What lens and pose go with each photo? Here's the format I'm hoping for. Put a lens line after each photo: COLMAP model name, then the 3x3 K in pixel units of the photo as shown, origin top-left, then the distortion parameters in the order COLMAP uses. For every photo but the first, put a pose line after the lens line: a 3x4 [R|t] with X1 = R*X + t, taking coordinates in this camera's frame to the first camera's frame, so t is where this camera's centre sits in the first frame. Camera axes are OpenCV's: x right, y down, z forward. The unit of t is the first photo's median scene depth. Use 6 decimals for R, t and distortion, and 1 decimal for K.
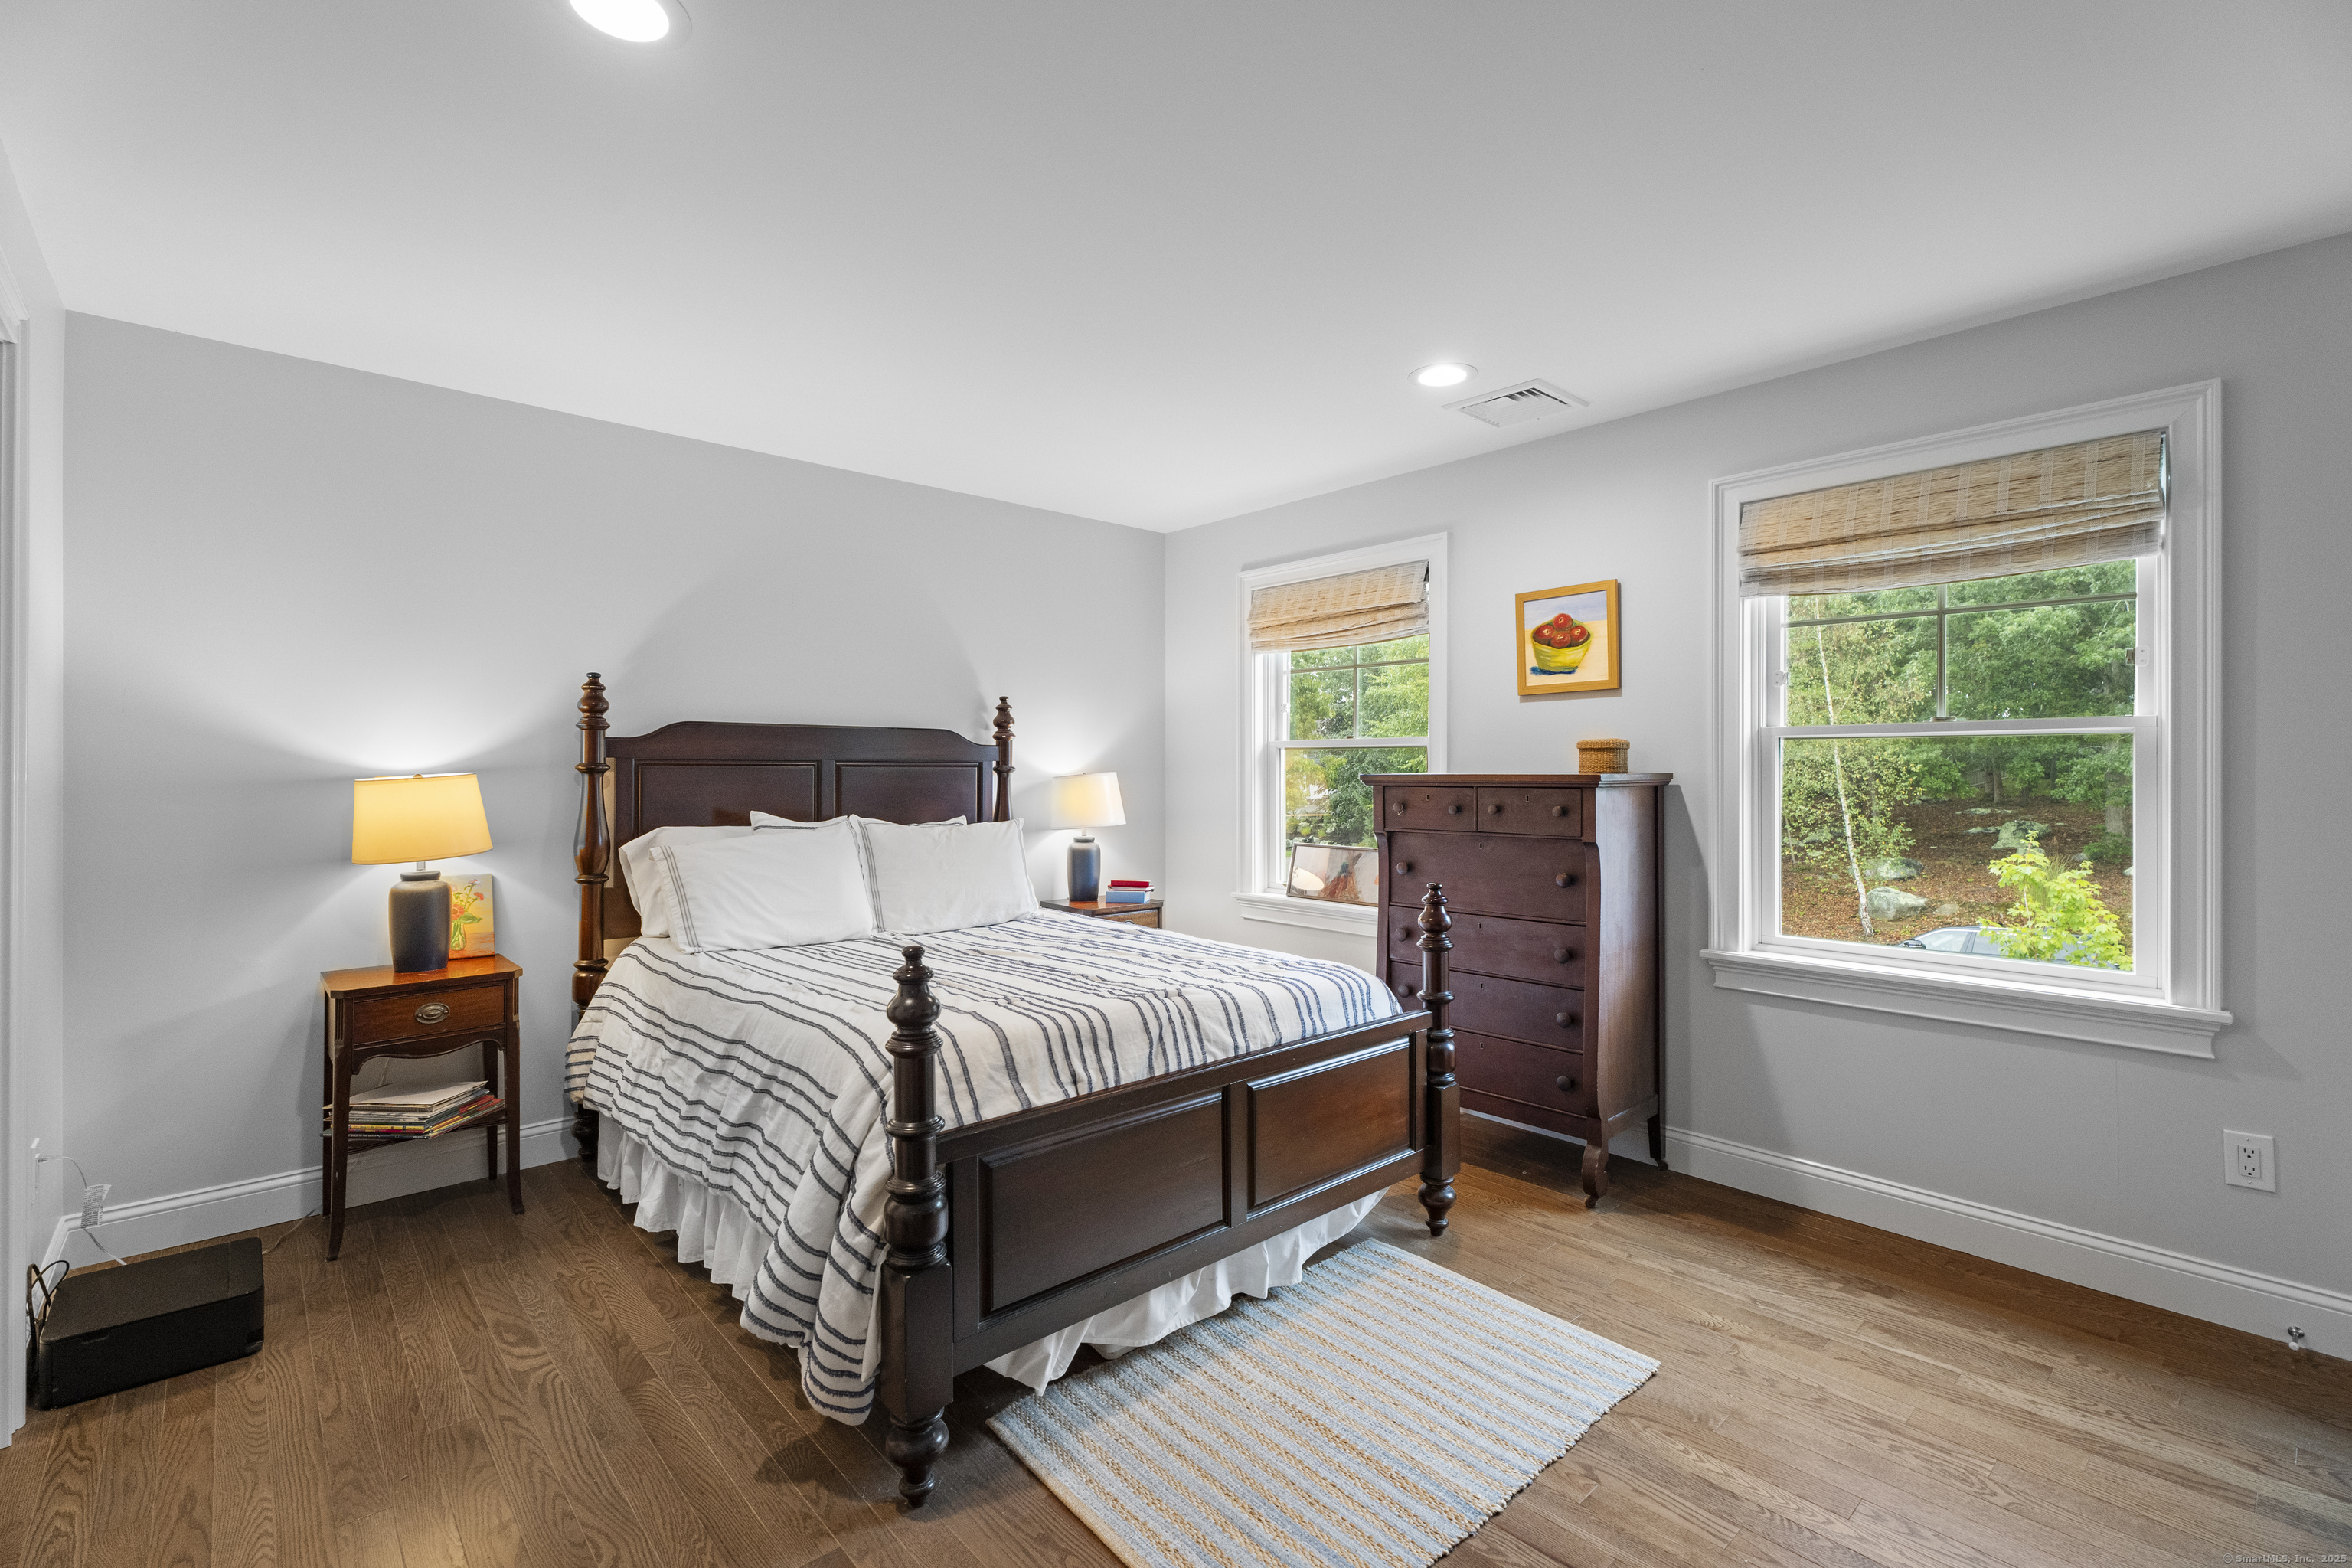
lens RADIAL K [[1060.8, 0, 1167.4], [0, 1060.8, 784.4], [0, 0, 1]] dist [0.005450, 0.000983]
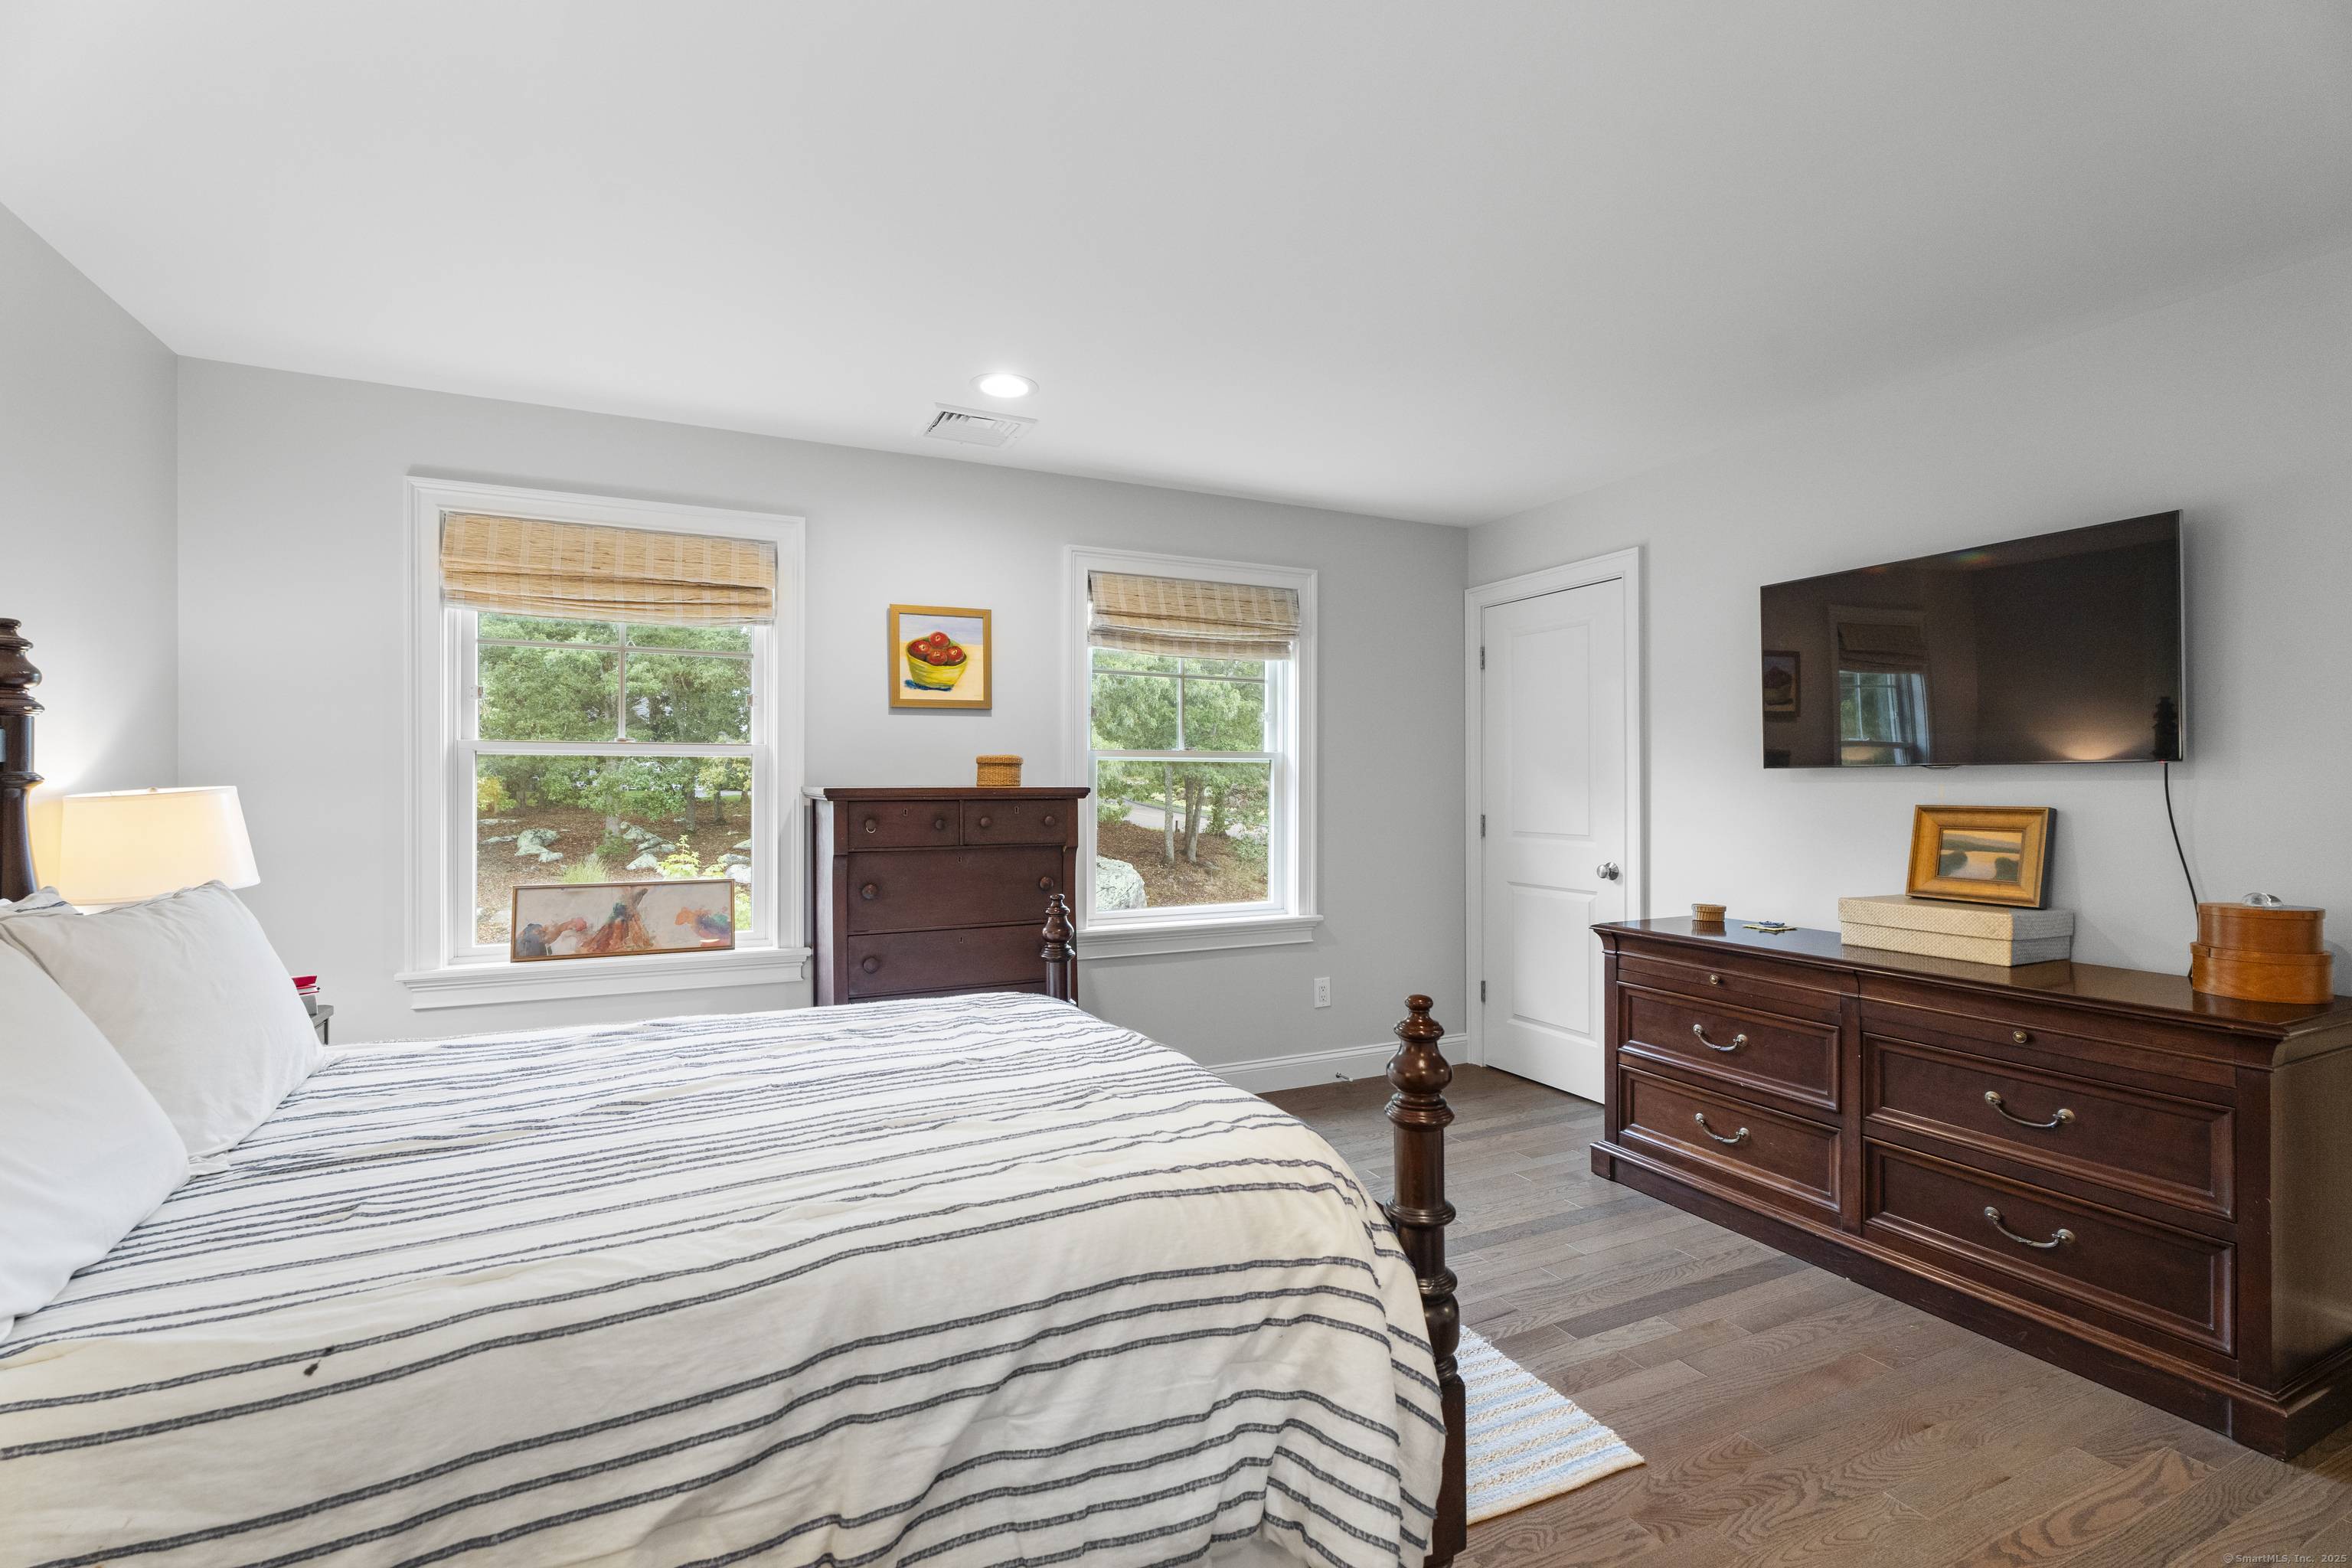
lens RADIAL K [[1060.8, 0, 1171.7], [0, 1060.8, 787.0], [0, 0, 1]] dist [0.005450, 0.000983]
pose [[0.276413, -0.002661, 0.961035, -0.556008], [0.011763, 0.999931, -0.000614, -0.005947], [-0.960967, 0.011475, 0.276425, 0.488364]]
